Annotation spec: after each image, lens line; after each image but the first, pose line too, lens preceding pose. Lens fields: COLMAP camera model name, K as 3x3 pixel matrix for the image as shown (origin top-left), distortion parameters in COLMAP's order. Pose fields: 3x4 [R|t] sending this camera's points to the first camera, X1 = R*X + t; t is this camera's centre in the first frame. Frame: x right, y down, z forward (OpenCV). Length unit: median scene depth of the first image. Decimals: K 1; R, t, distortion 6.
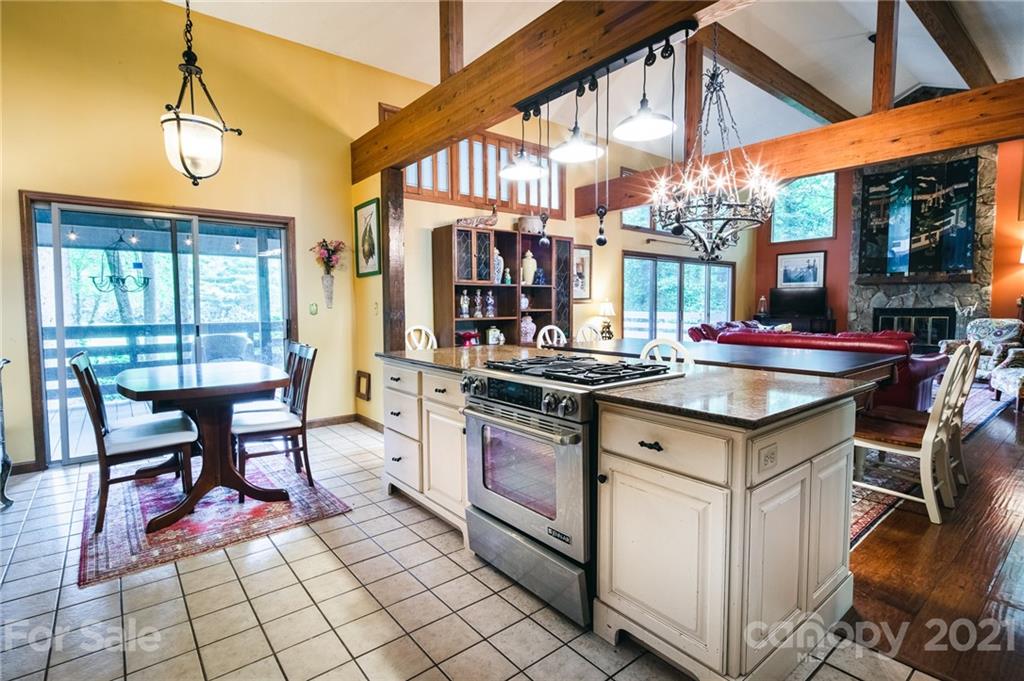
lens RADIAL K [[497.5, 0, 510.7], [0, 497.5, 335.7], [0, 0, 1]] dist [0.005855, -0.004157]
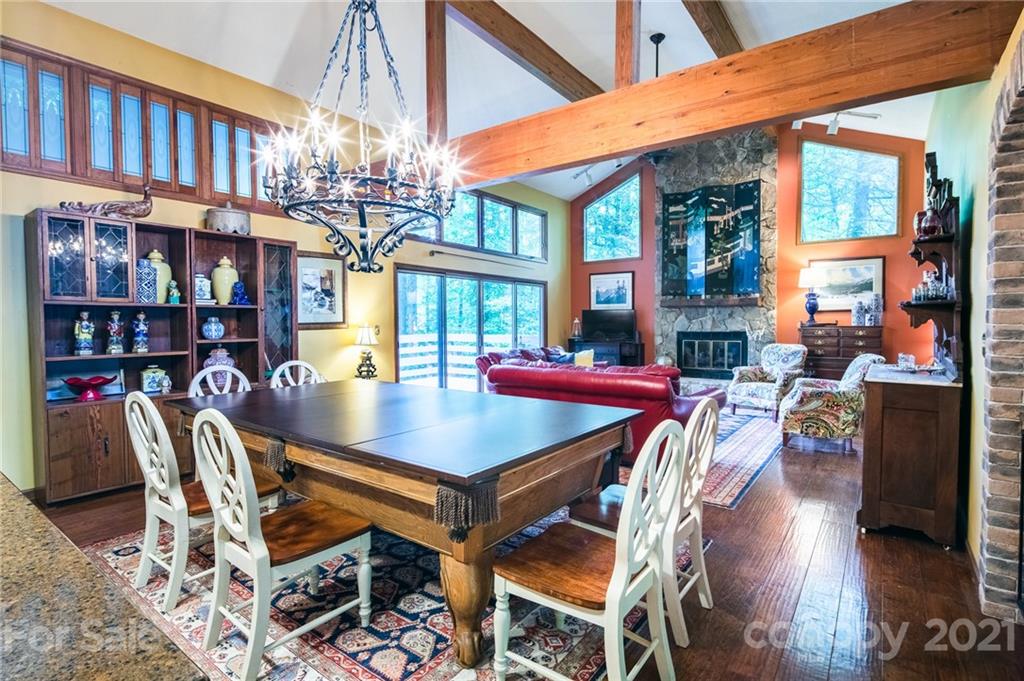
lens RADIAL K [[497.5, 0, 510.7], [0, 497.5, 335.7], [0, 0, 1]] dist [0.005855, -0.004157]
pose [[0.969648, -0.005744, 0.244439, 0.204978], [0.014459, 0.999322, -0.033873, -0.022134], [-0.244078, 0.036379, 0.969073, 0.166224]]
